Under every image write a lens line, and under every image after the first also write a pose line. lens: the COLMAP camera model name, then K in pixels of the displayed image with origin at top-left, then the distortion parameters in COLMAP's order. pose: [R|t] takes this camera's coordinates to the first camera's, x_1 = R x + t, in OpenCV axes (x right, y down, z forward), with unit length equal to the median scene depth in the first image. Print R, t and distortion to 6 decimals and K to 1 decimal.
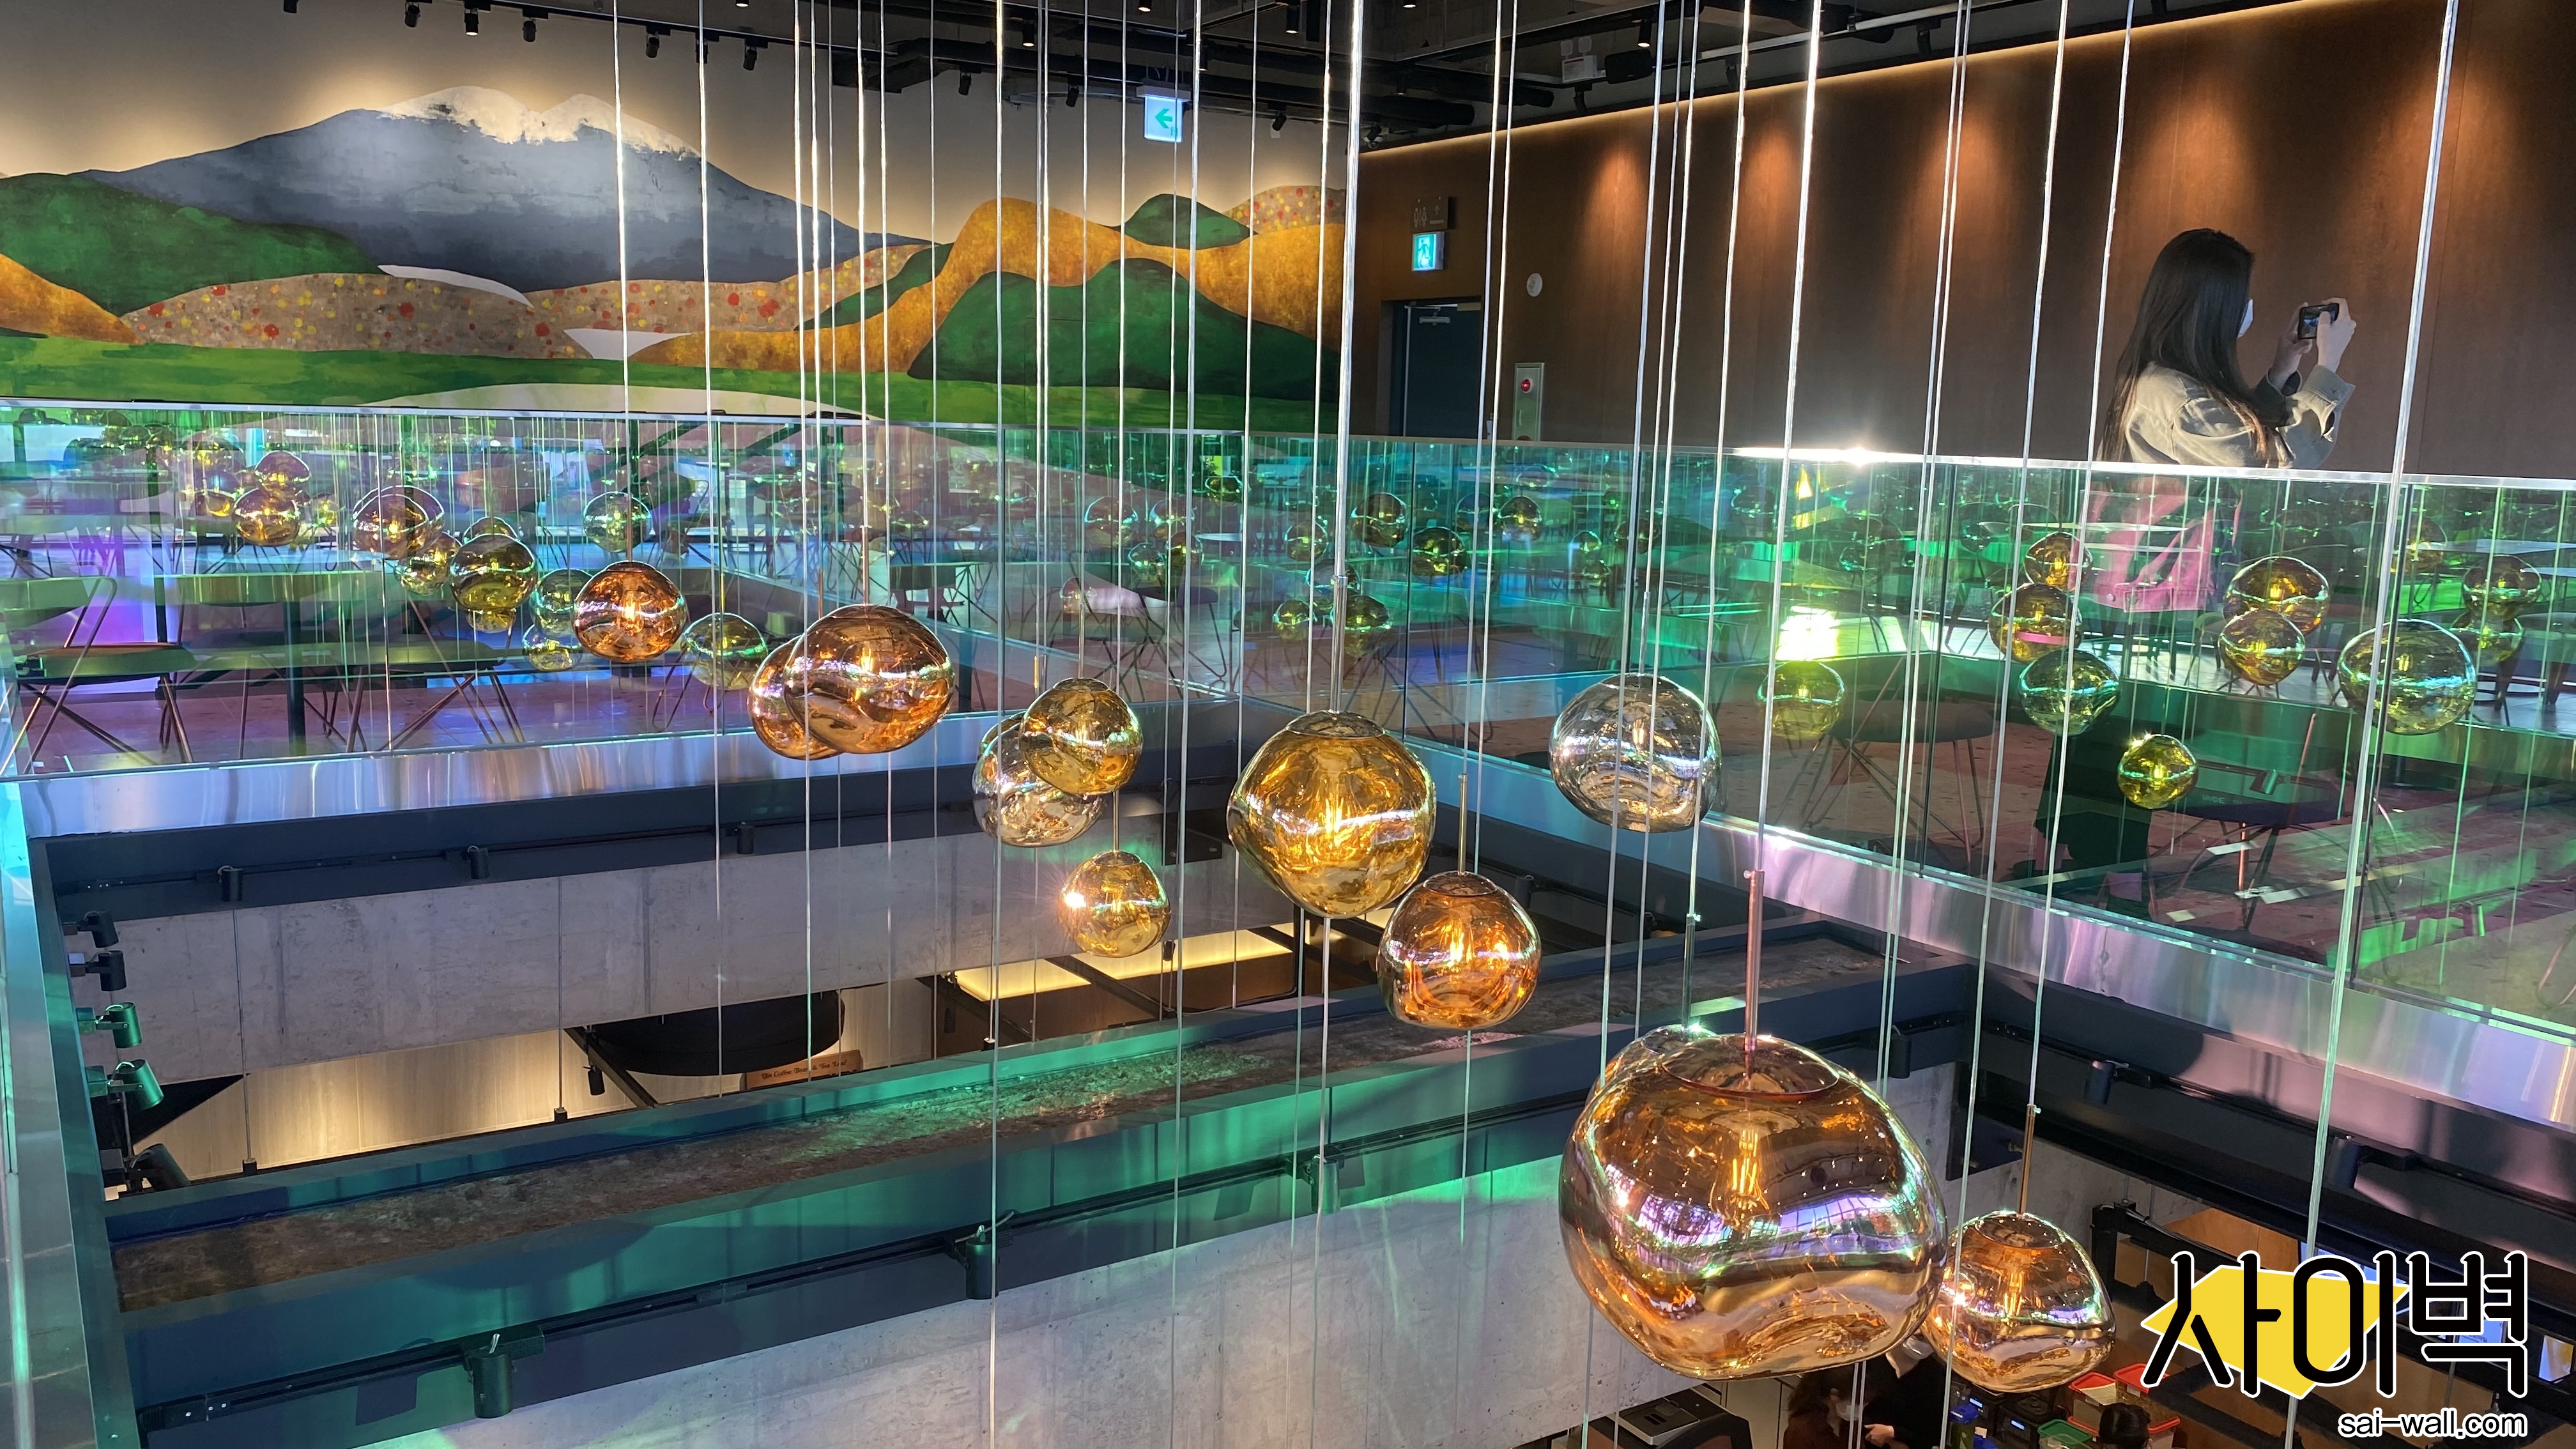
lens RADIAL K [[1934.6, 0, 1296.2], [0, 1934.6, 723.5], [0, 0, 1]] dist [0.030951, -0.049215]
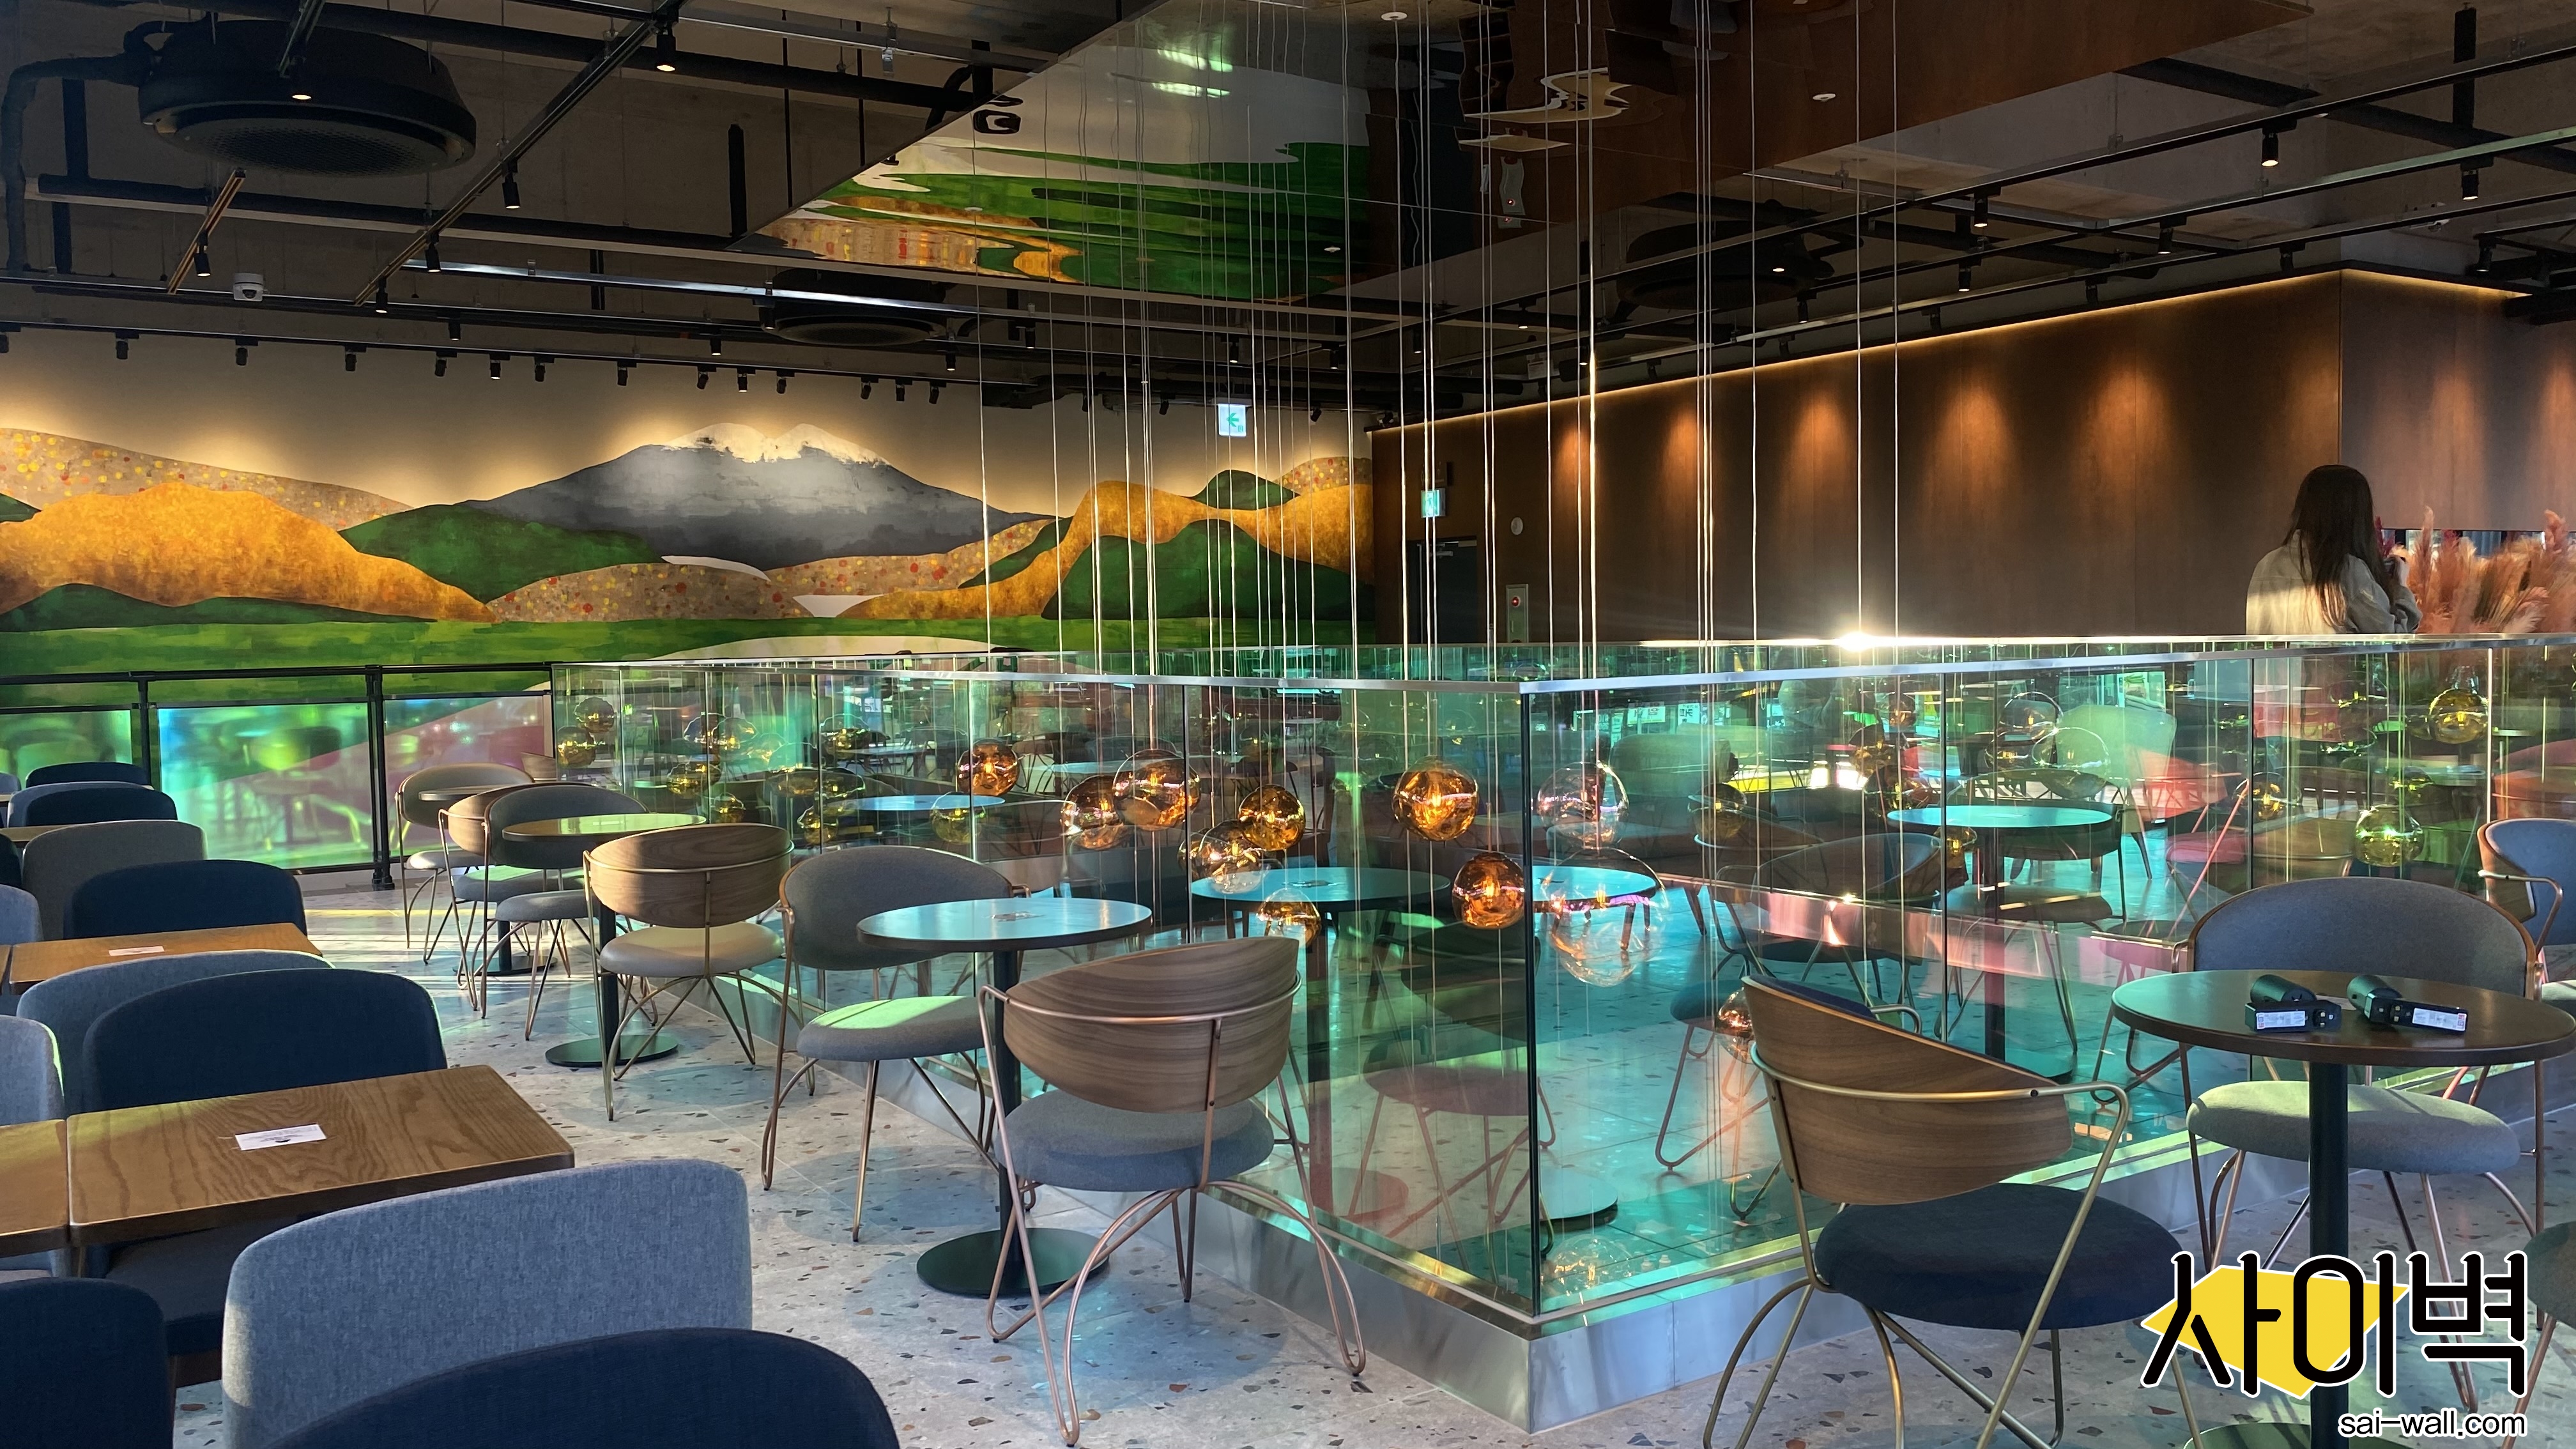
lens RADIAL K [[1934.6, 0, 1294.8], [0, 1934.6, 742.5], [0, 0, 1]] dist [0.030951, -0.049215]
pose [[0.998856, -0.047679, -0.003697, -0.032767], [0.047069, 0.993851, -0.100228, 0.047602], [0.008453, 0.099939, 0.994958, -0.319486]]
